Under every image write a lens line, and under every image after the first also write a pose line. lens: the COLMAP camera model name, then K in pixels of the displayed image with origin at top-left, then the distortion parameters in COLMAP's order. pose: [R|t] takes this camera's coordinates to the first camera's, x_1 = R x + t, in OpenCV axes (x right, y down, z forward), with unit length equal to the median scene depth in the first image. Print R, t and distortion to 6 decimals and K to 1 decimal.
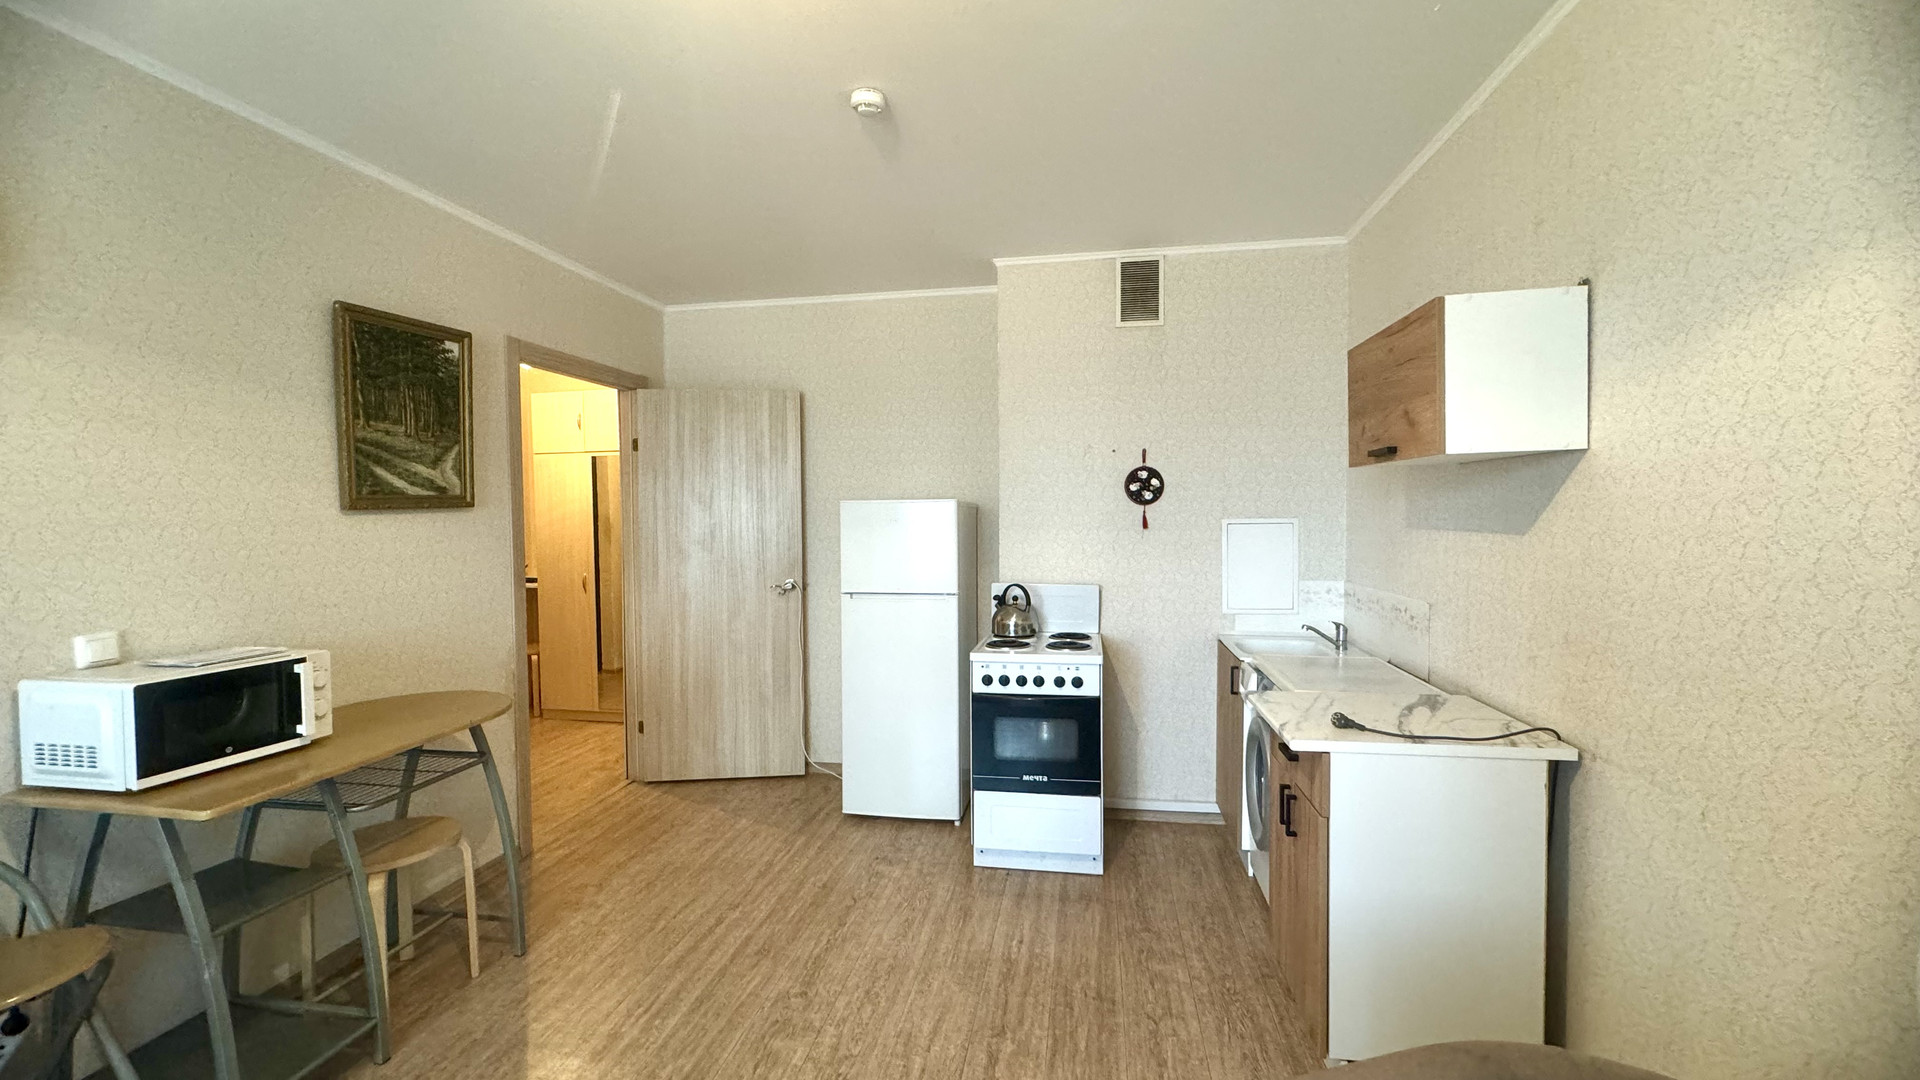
lens RADIAL K [[763.7, 0, 960.0], [0, 763.7, 540.0], [0, 0, 1]] dist [0.001273, 0.000108]
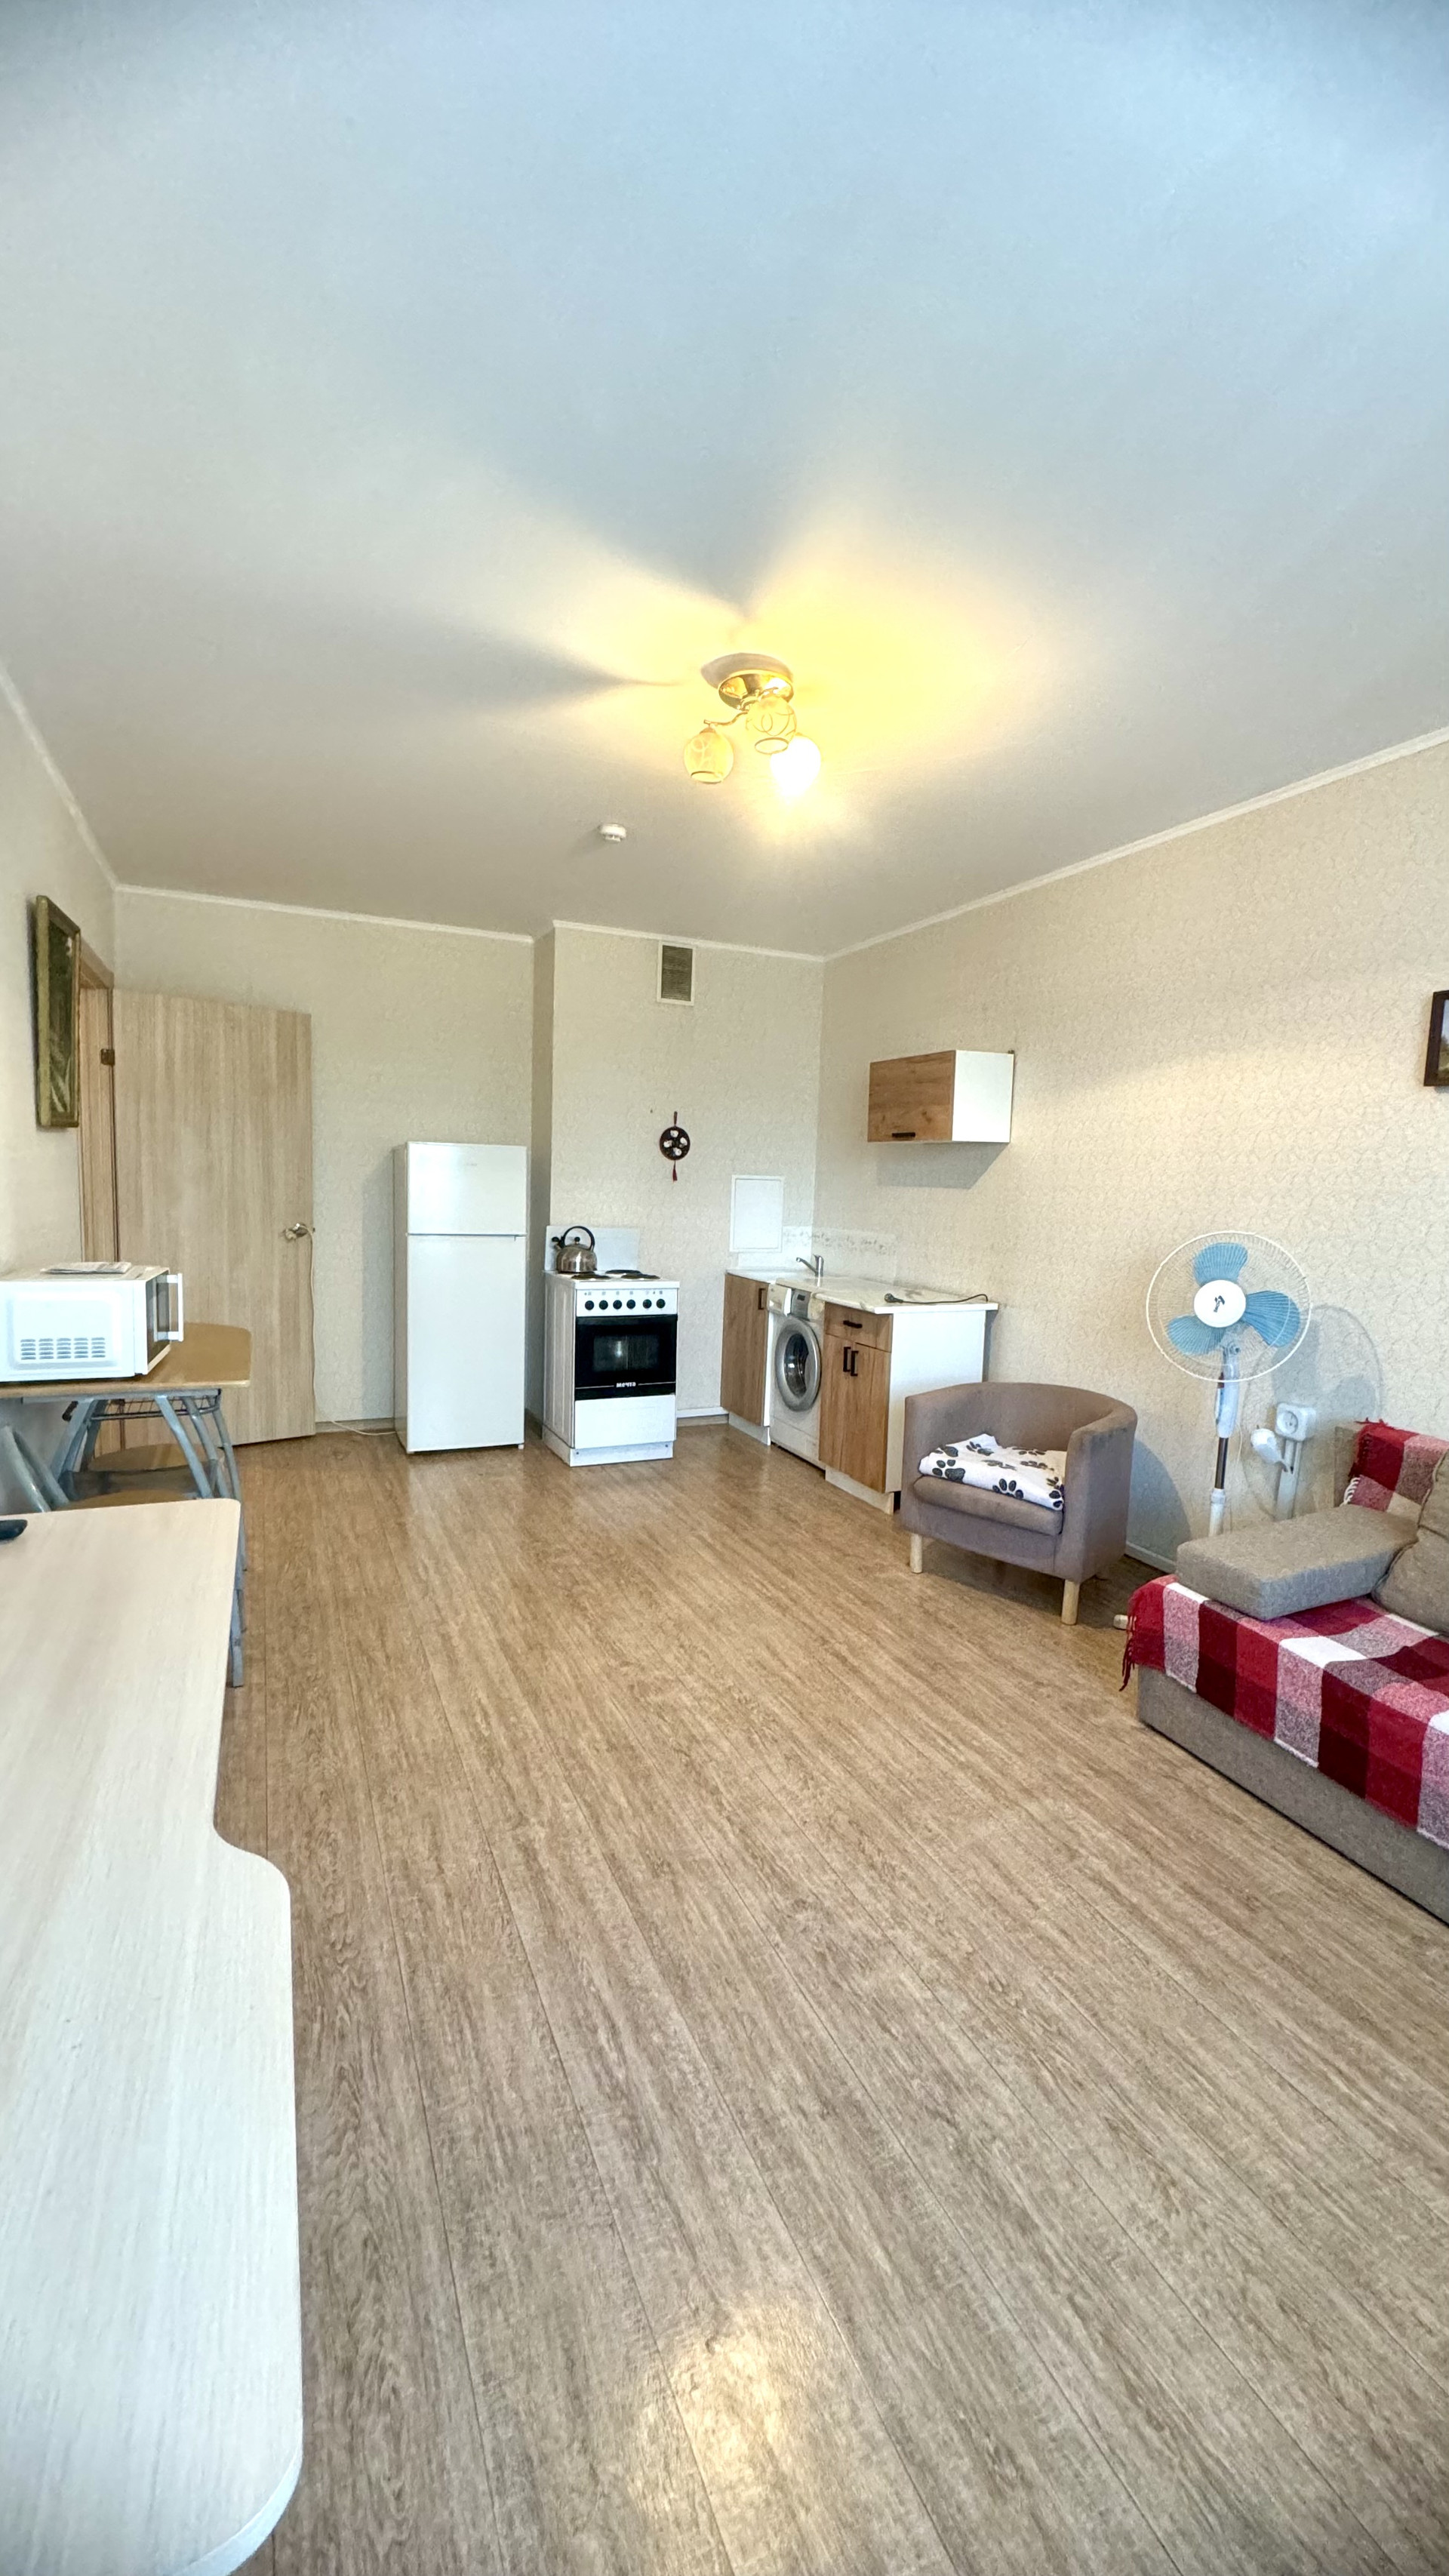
lens RADIAL K [[1024.5, 0, 712.9], [0, 1024.5, 1287.6], [0, 0, 1]] dist [0.001273, 0.000108]
pose [[0.831546, -0.022892, 0.554985, -0.674254], [-0.020780, 0.997169, 0.072266, 0.039603], [-0.555068, -0.071625, 0.828716, -0.398700]]
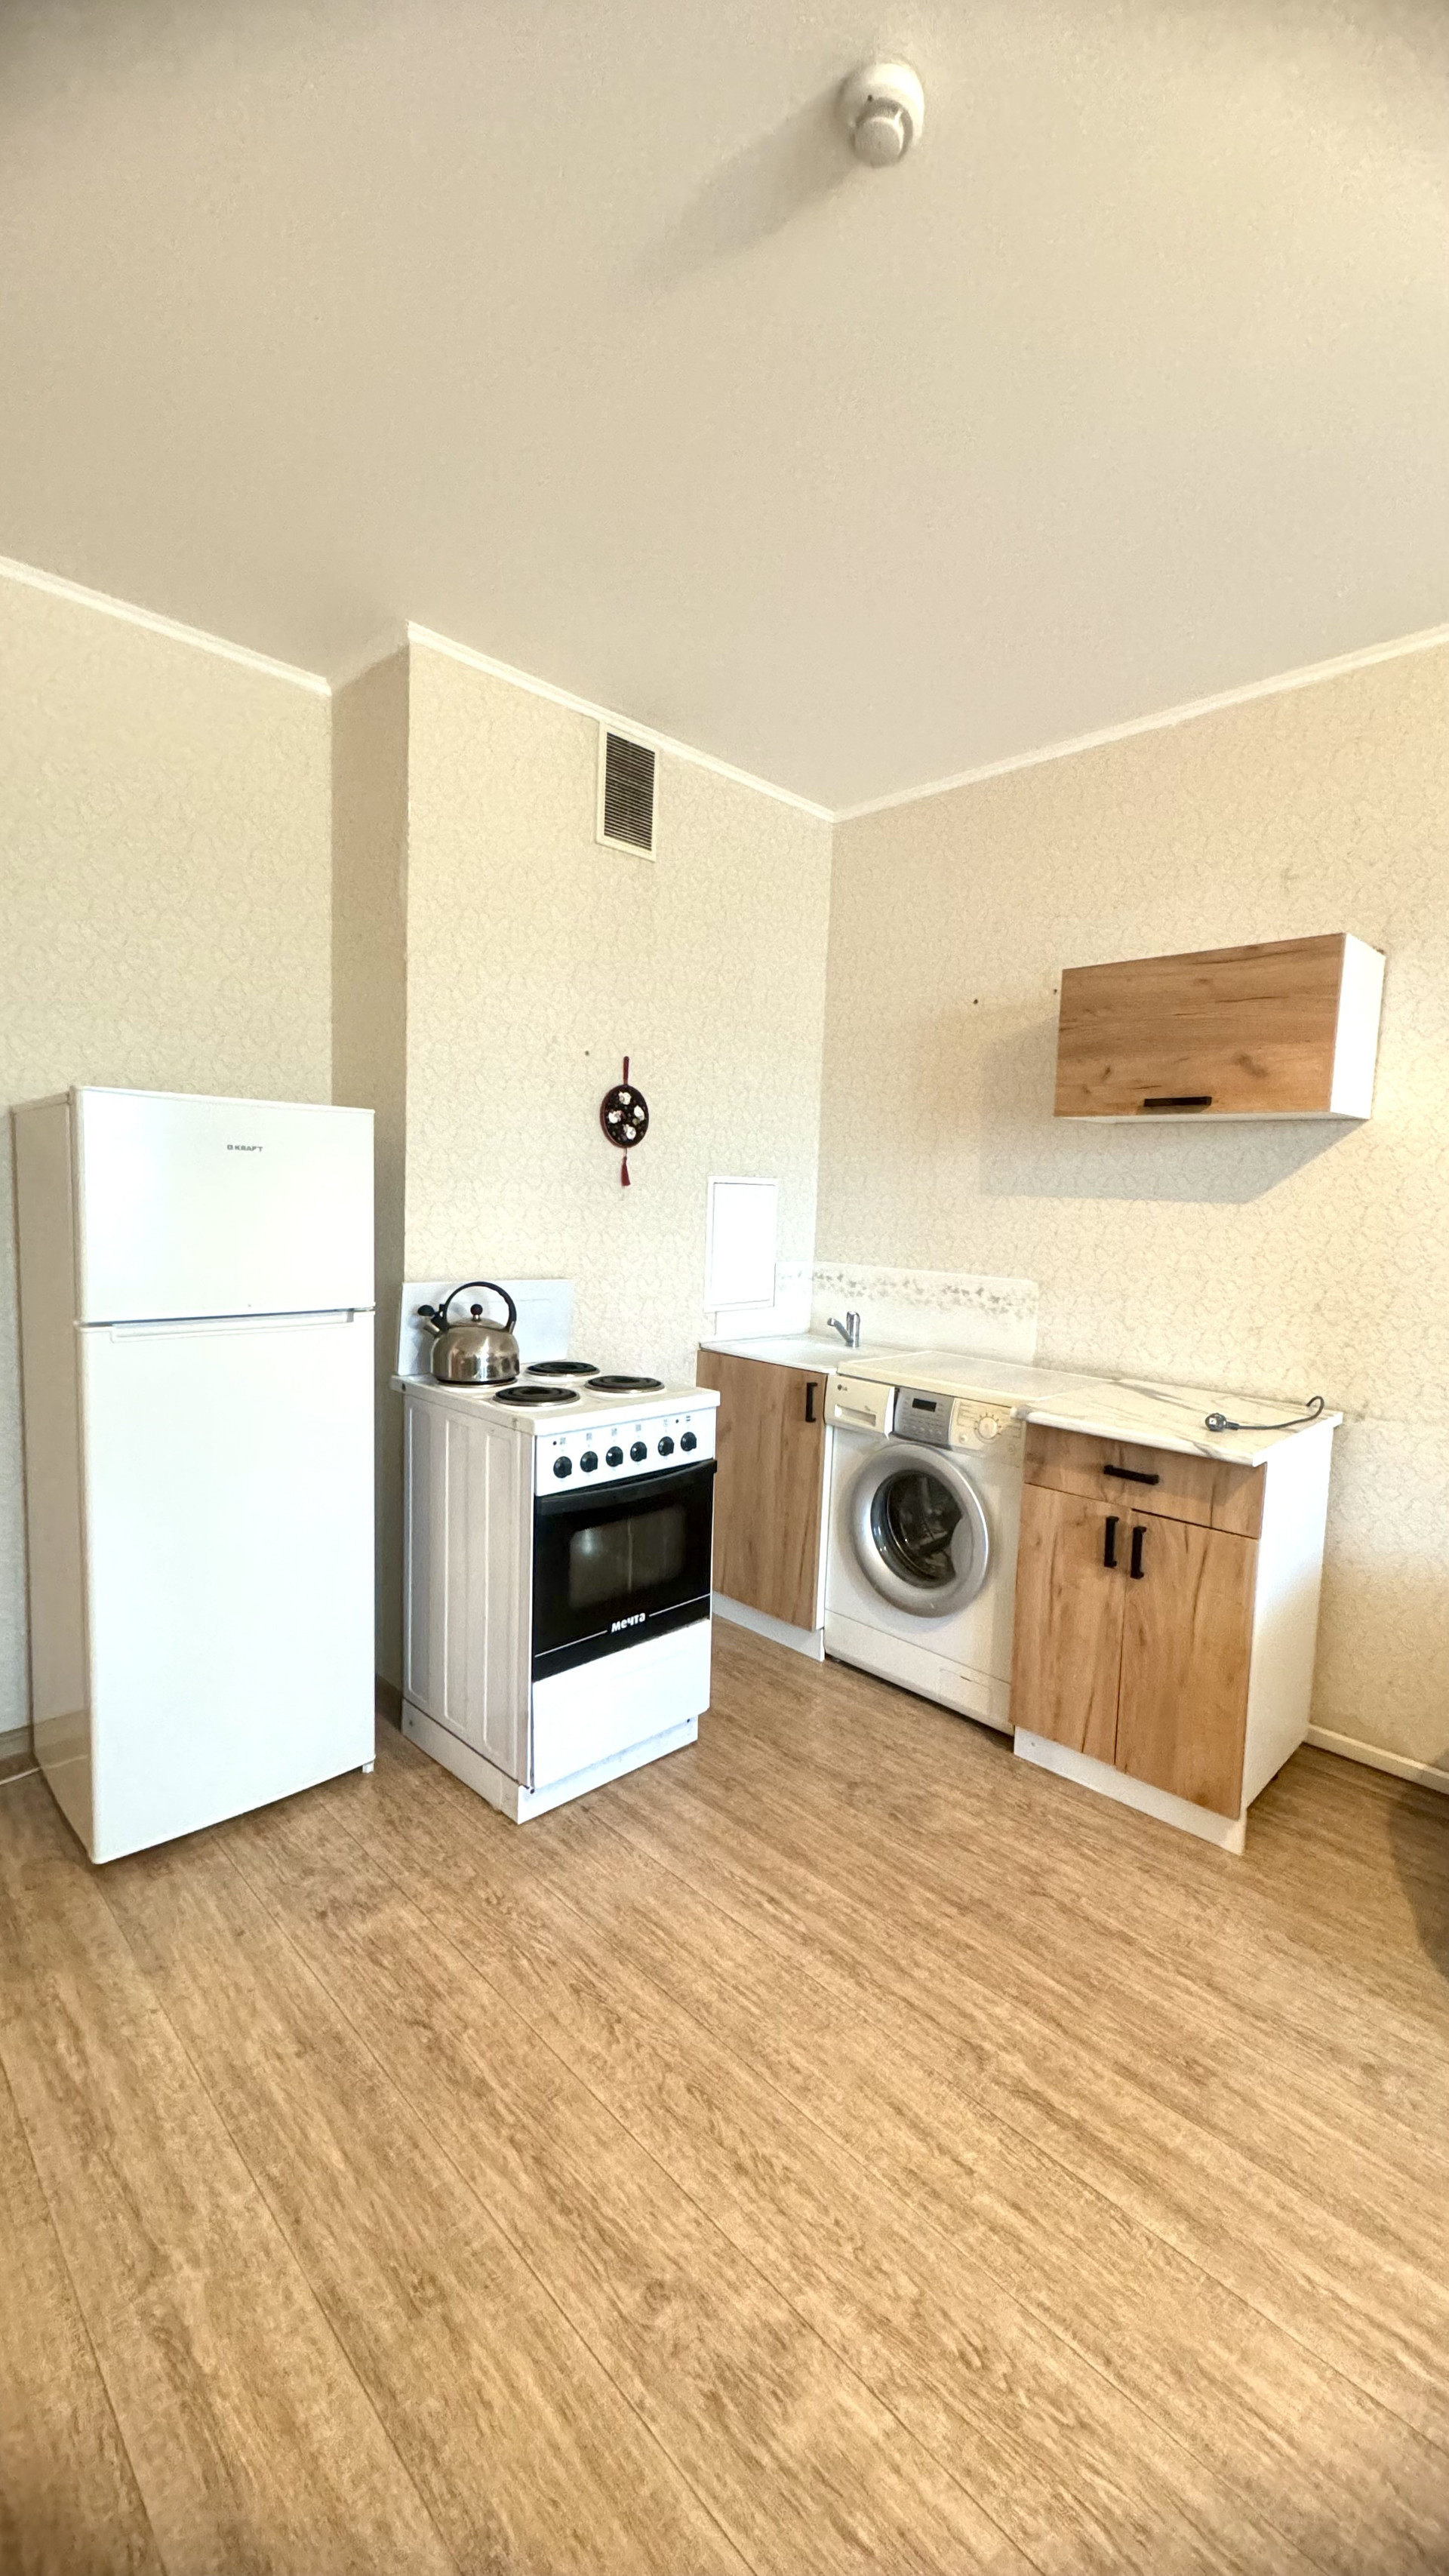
lens RADIAL K [[1024.5, 0, 712.9], [0, 1024.5, 1287.6], [0, 0, 1]] dist [0.001273, 0.000108]
pose [[0.584705, -0.047435, 0.809858, -0.463475], [-0.010828, 0.997744, 0.066257, 0.014004], [-0.811174, -0.047510, 0.582872, 0.516069]]
